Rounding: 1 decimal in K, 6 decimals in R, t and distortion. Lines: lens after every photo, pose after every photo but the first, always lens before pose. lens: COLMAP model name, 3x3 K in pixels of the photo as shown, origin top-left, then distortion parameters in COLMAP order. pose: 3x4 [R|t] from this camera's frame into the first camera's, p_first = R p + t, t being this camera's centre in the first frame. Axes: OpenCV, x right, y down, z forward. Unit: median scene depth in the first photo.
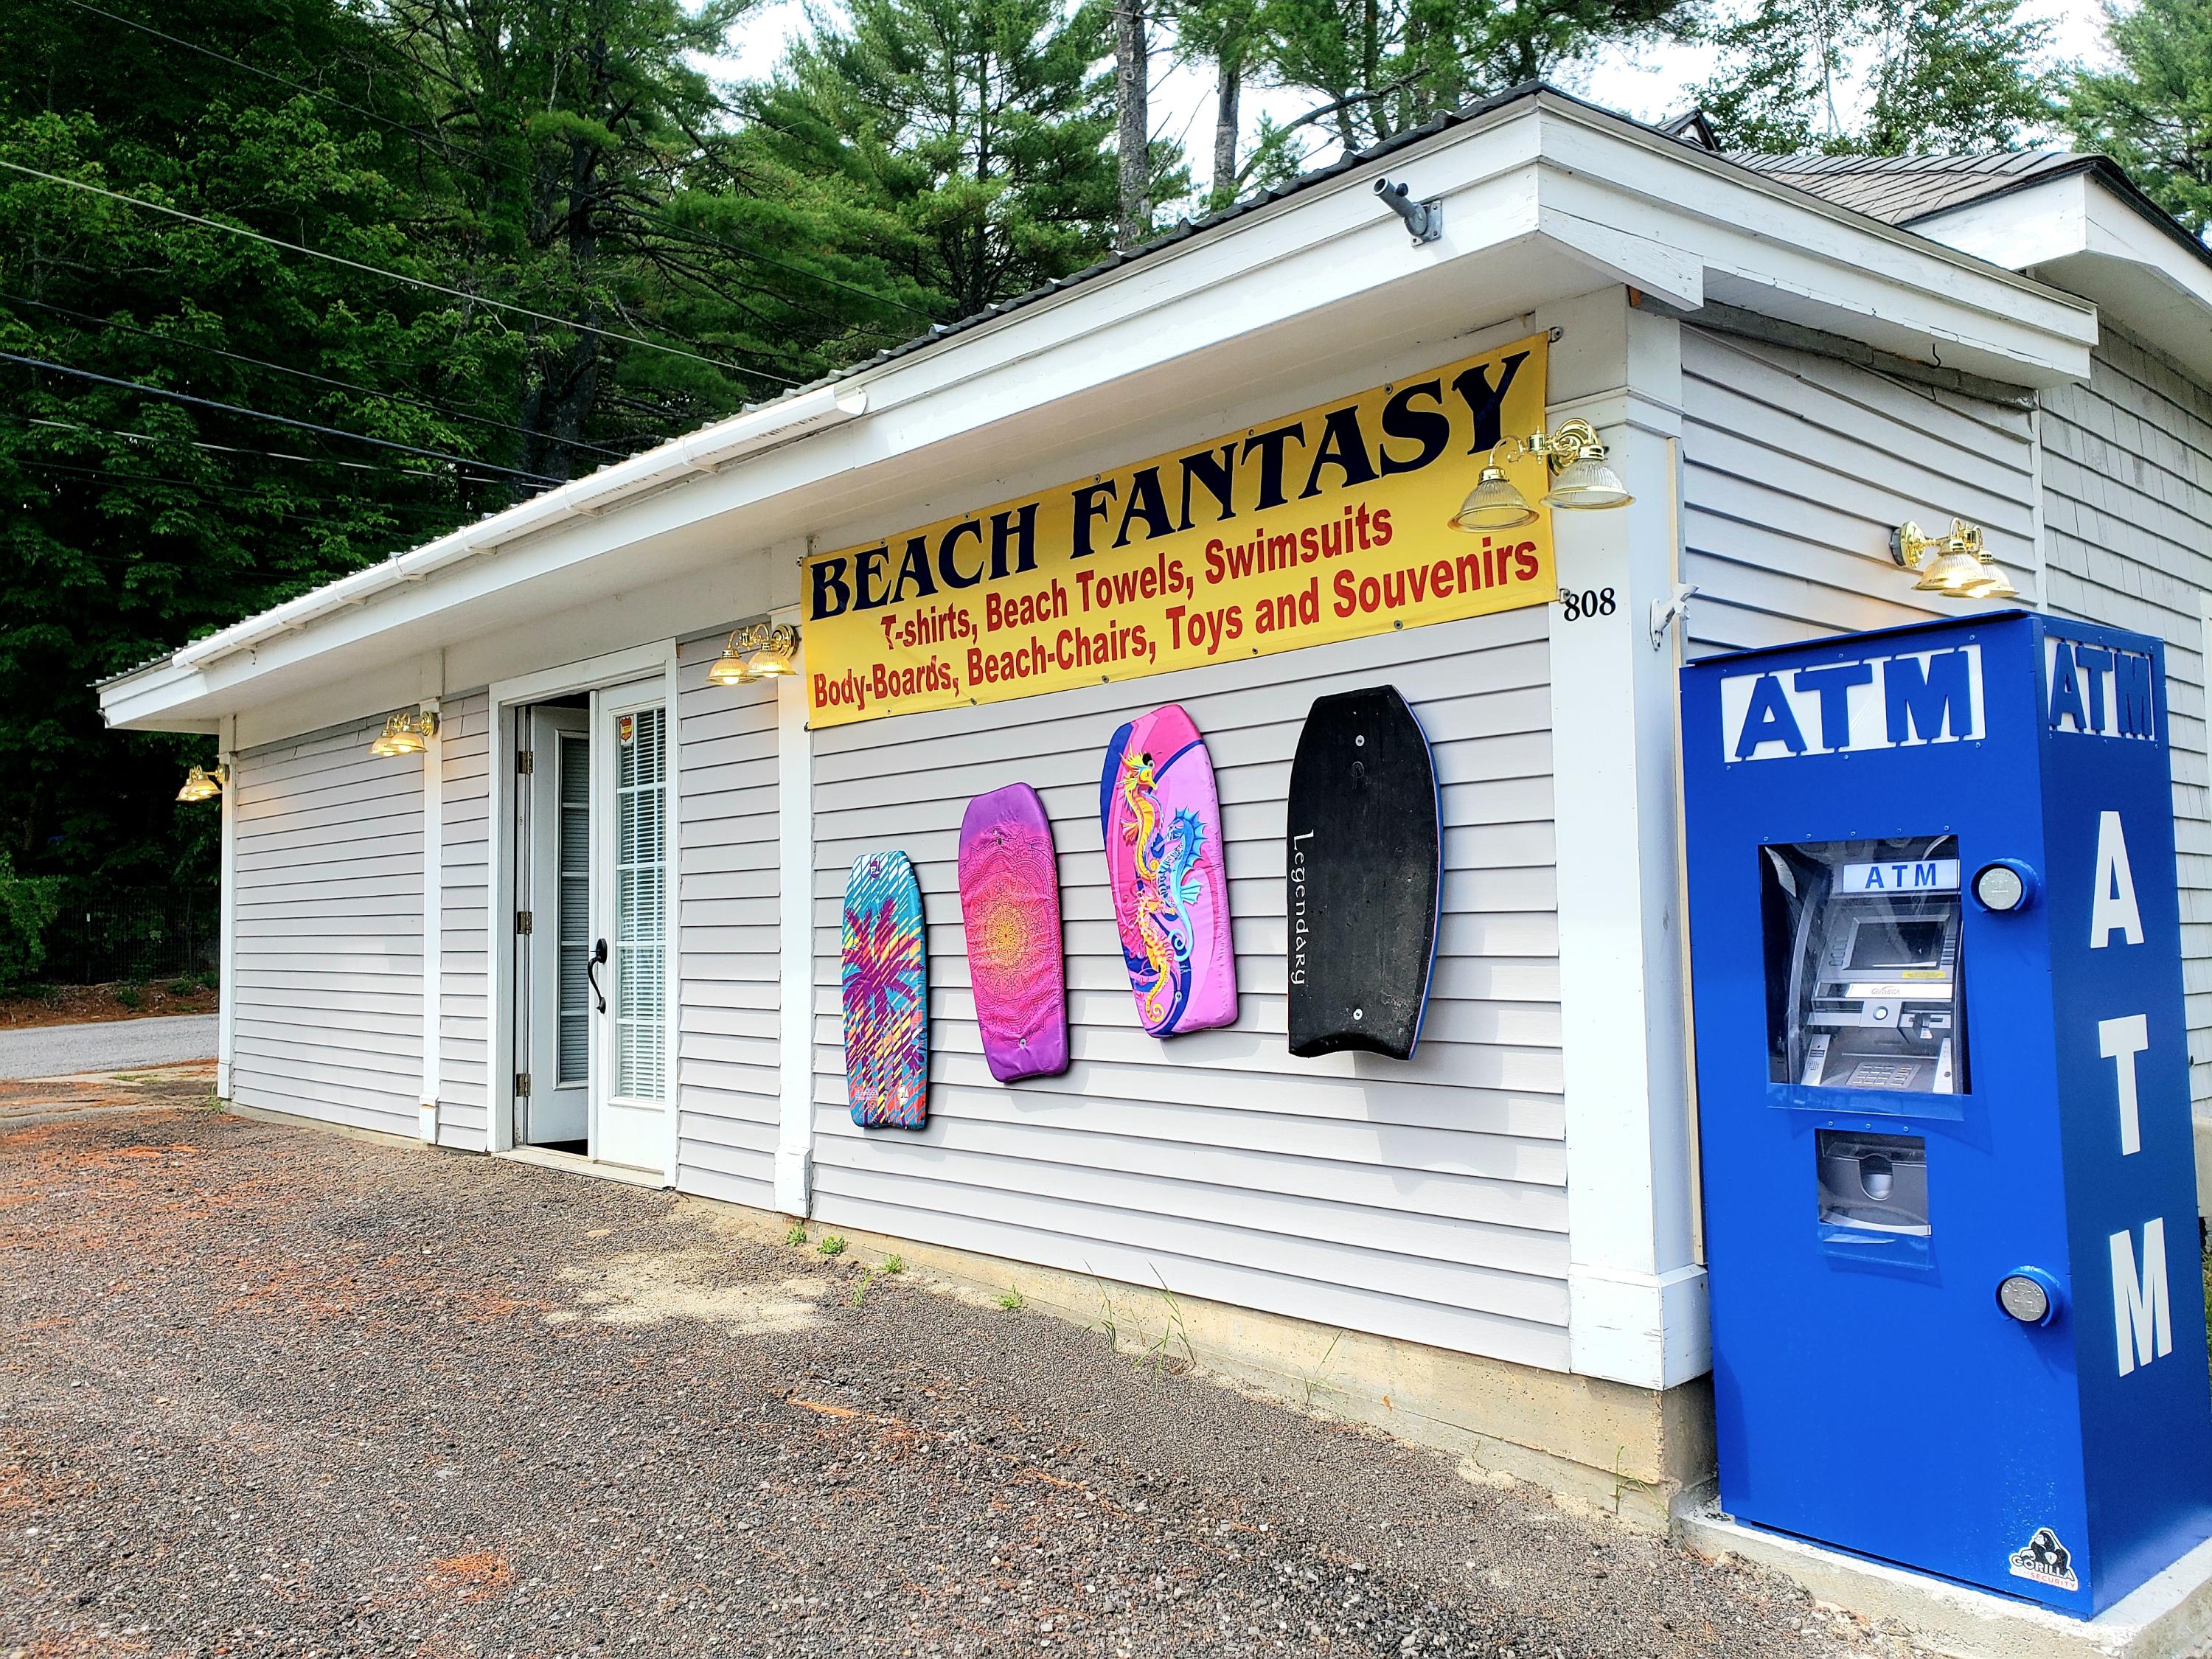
lens RADIAL K [[1734.0, 0, 1108.4], [0, 1734.0, 846.4], [0, 0, 1]] dist [0.197303, -0.001462]
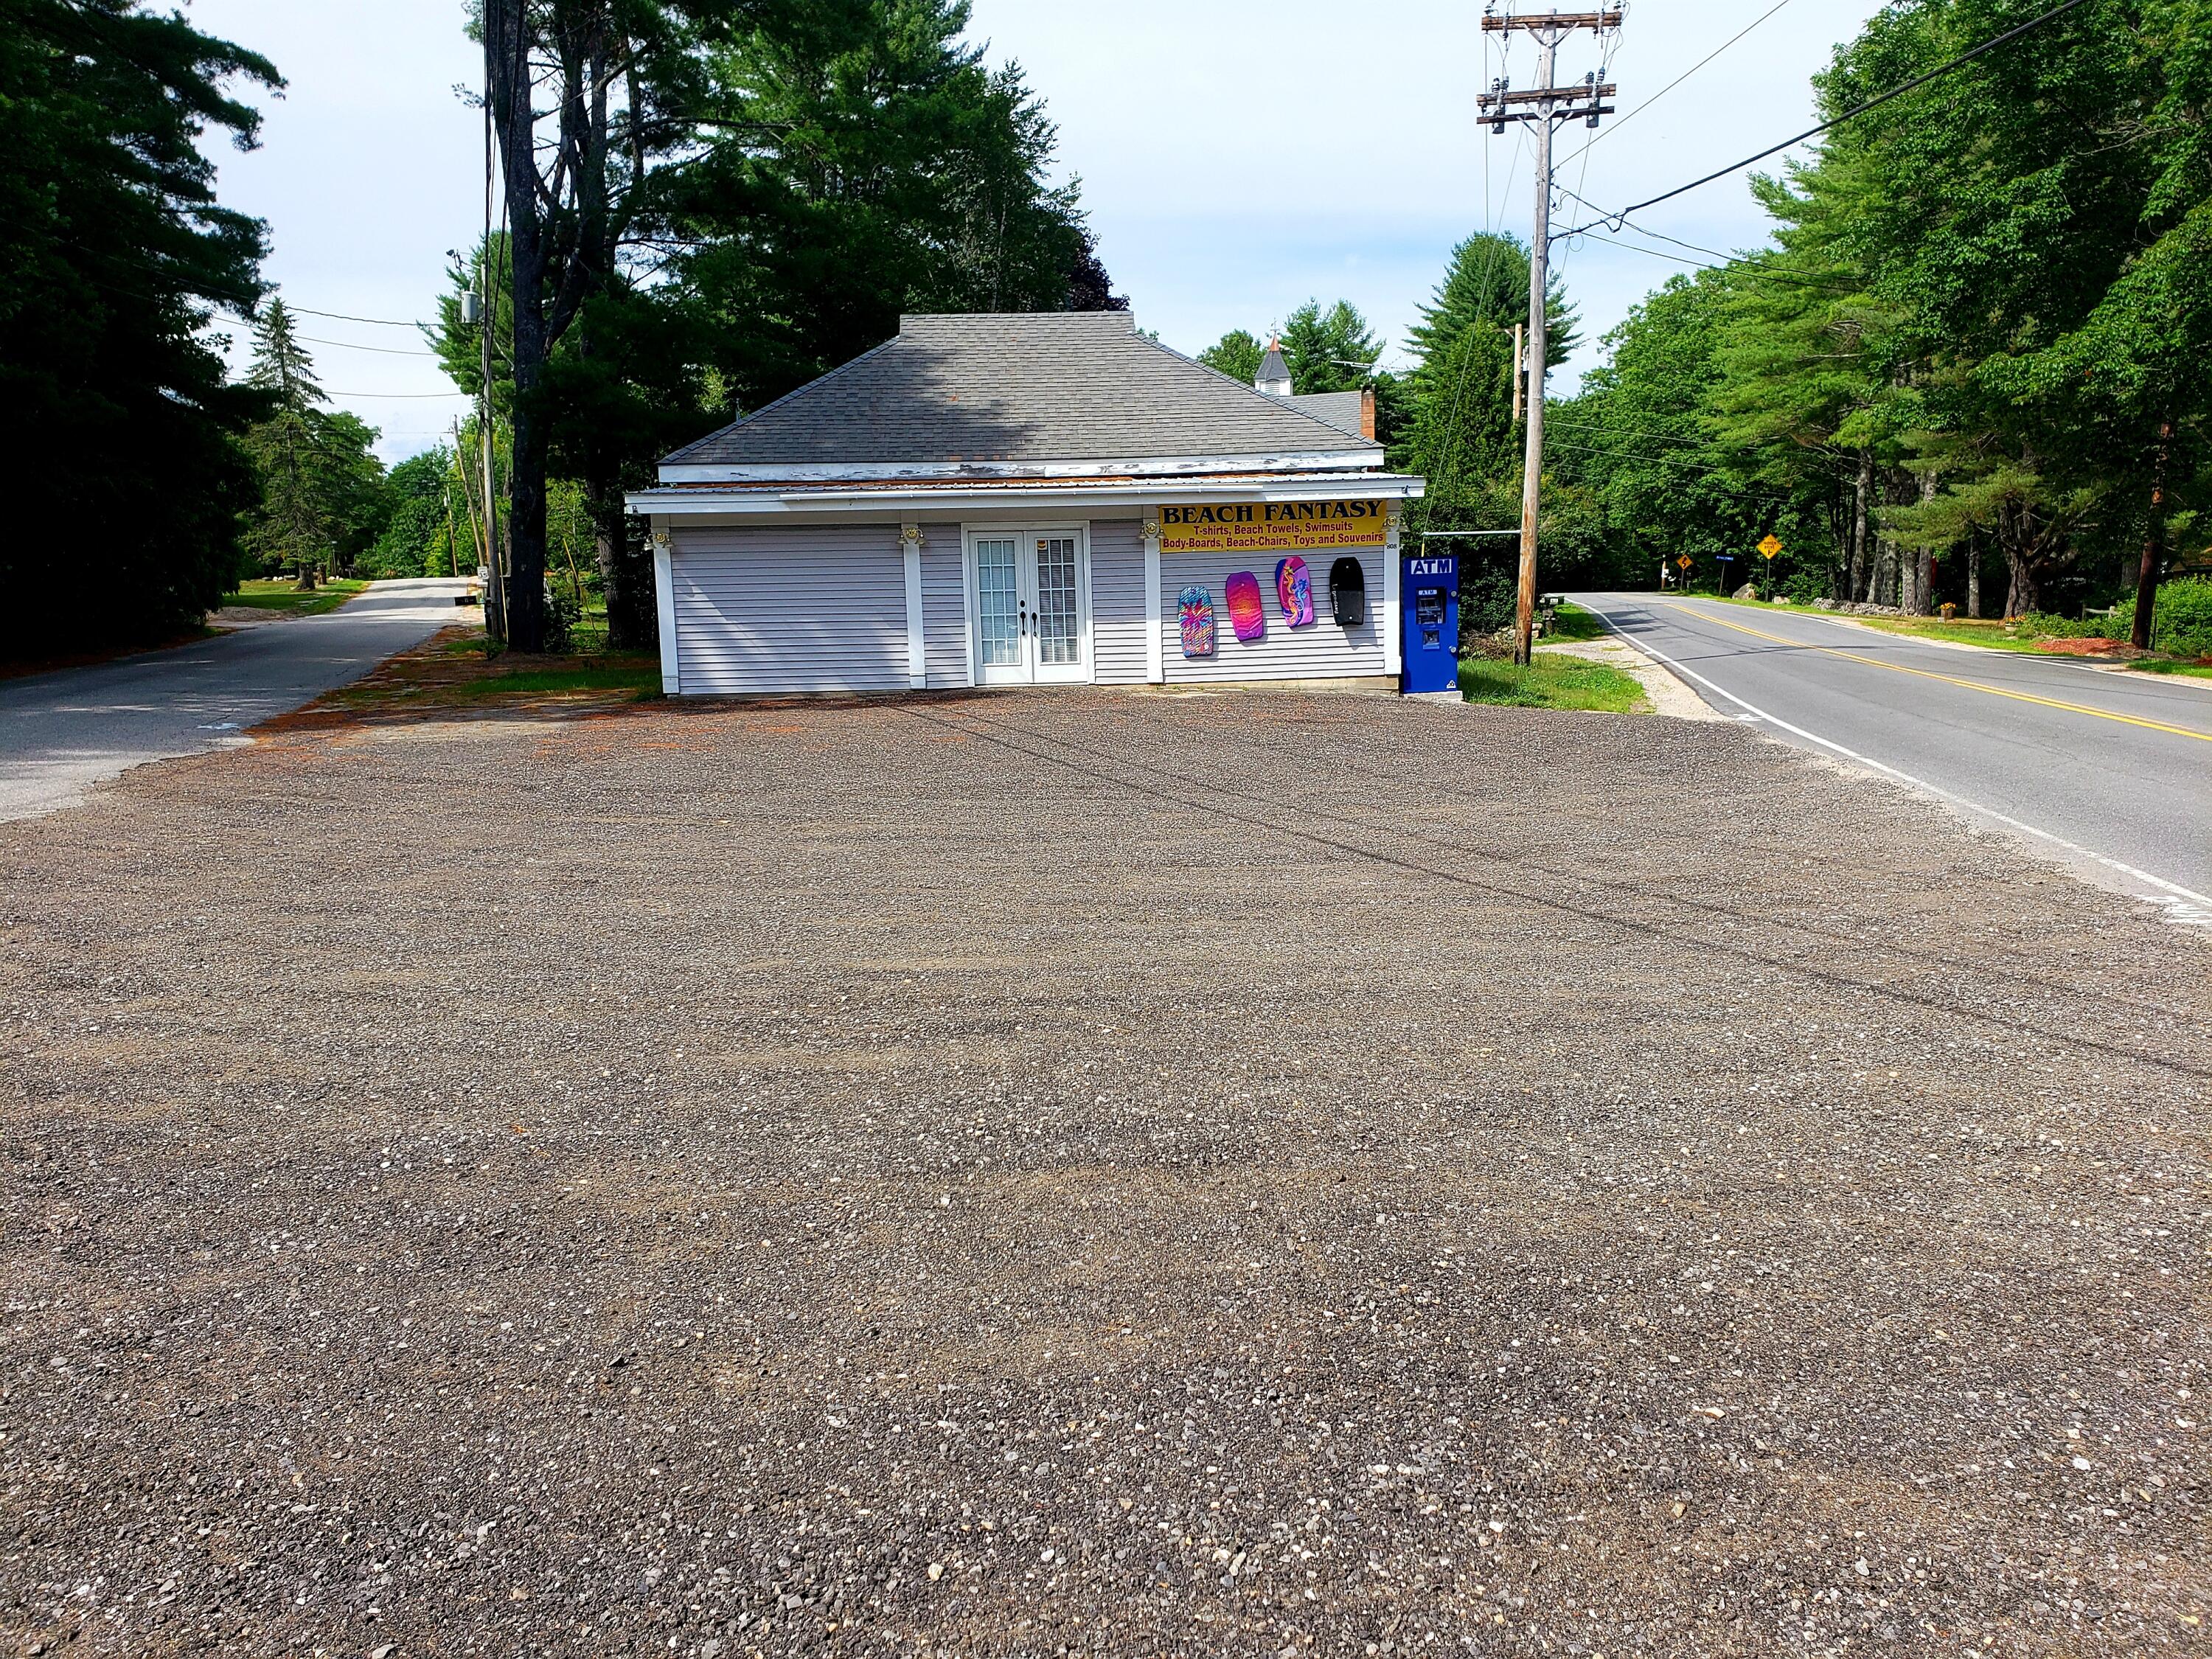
lens RADIAL K [[1820.9, 0, 1128.0], [0, 1820.9, 929.5], [0, 0, 1]] dist [0.133026, -0.124541]
pose [[0.625799, -0.134787, 0.768250, -4.080018], [-0.015088, 0.982679, 0.184698, 0.003886], [-0.779838, -0.127175, 0.612926, -1.784622]]
